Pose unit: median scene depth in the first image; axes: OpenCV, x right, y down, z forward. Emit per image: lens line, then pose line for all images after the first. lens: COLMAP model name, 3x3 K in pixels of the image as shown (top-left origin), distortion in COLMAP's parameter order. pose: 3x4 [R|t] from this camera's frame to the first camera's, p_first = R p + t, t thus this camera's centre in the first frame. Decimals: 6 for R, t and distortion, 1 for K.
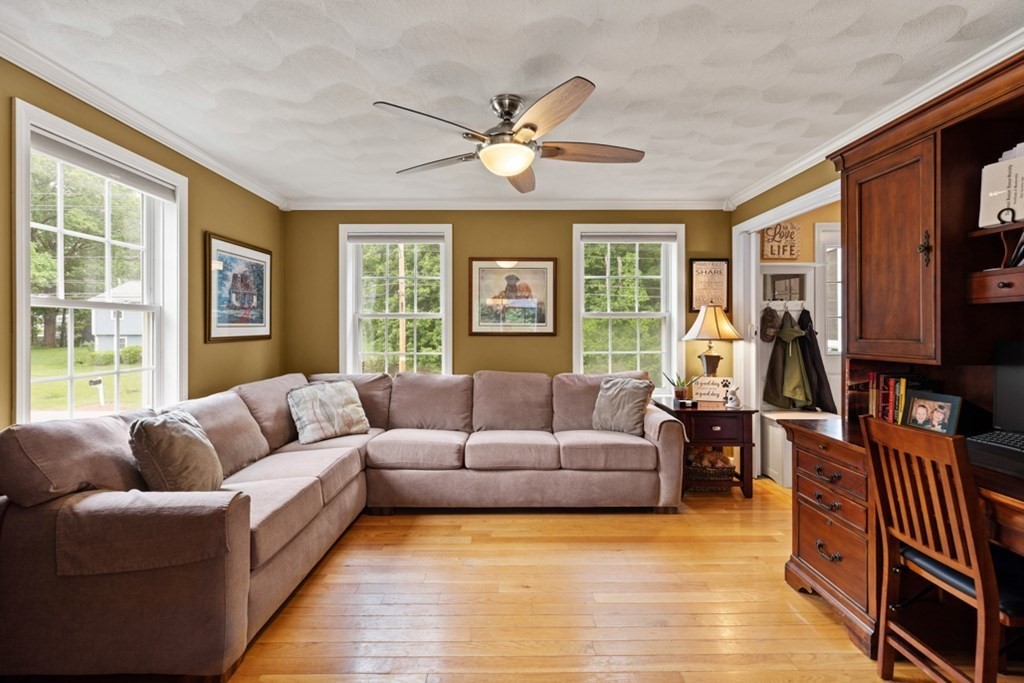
lens RADIAL K [[458.7, 0, 514.9], [0, 458.7, 330.4], [0, 0, 1]] dist [0.004111, -0.000135]
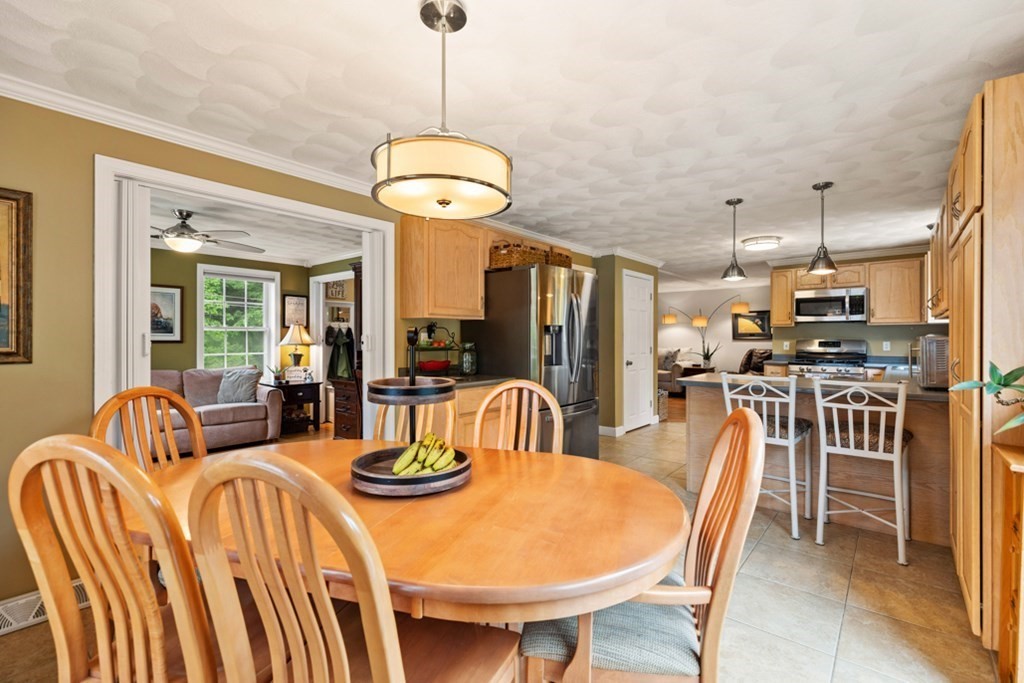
lens RADIAL K [[458.7, 0, 515.5], [0, 458.7, 339.2], [0, 0, 1]] dist [0.004111, -0.000135]
pose [[0.653624, 0.001201, 0.756818, -0.315819], [-0.004097, 0.999990, 0.001952, -0.006174], [-0.756808, -0.004376, 0.653622, -0.692743]]
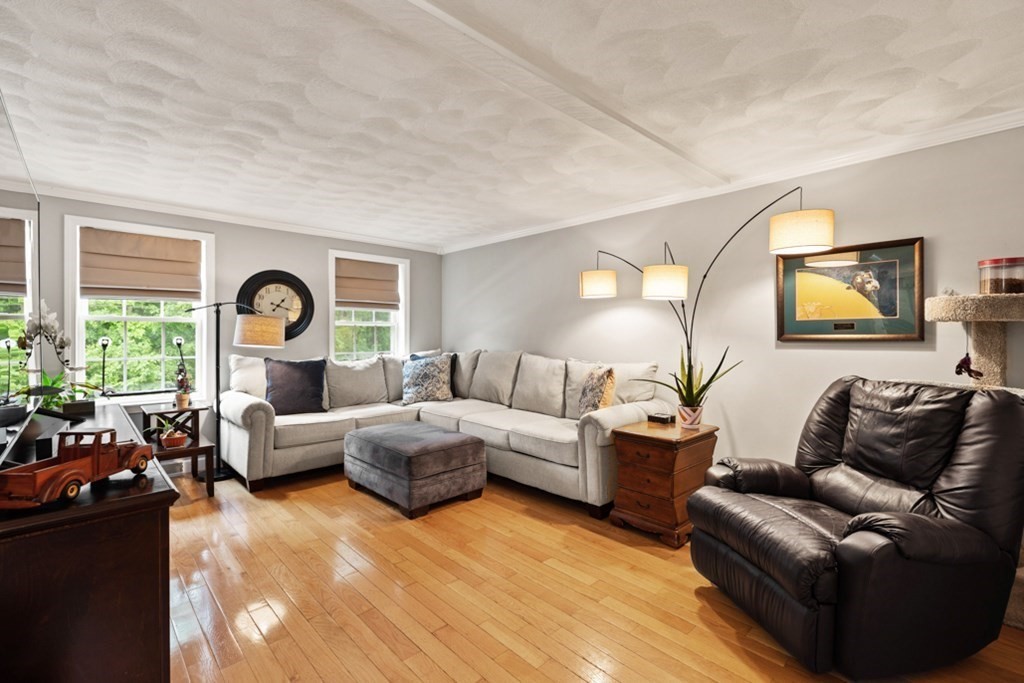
lens RADIAL K [[458.7, 0, 520.3], [0, 458.7, 340.8], [0, 0, 1]] dist [0.004111, -0.000135]
pose [[0.727406, 0.000690, 0.686207, 2.176361], [-0.008799, 0.999927, 0.008321, -0.009018], [-0.686151, -0.012091, 0.727359, -0.046005]]
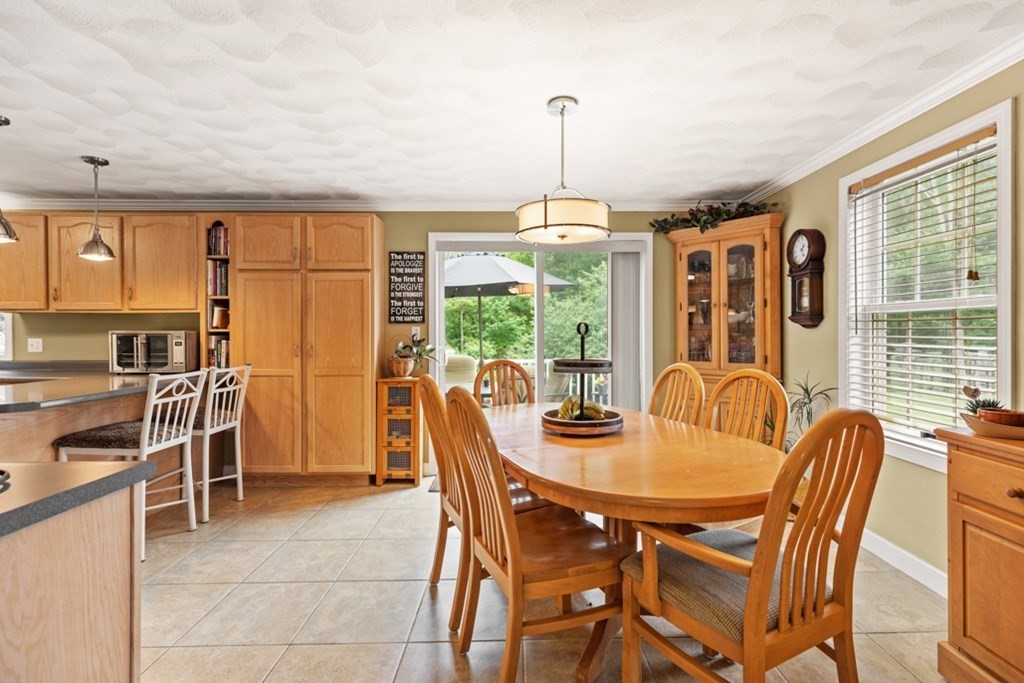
lens RADIAL K [[458.7, 0, 522.3], [0, 458.7, 333.6], [0, 0, 1]] dist [0.004111, -0.000135]
pose [[-0.999965, 0.005836, -0.005972, 0.140341], [0.005829, 0.999982, 0.001268, -0.002043], [0.005979, 0.001233, -0.999981, 0.570464]]
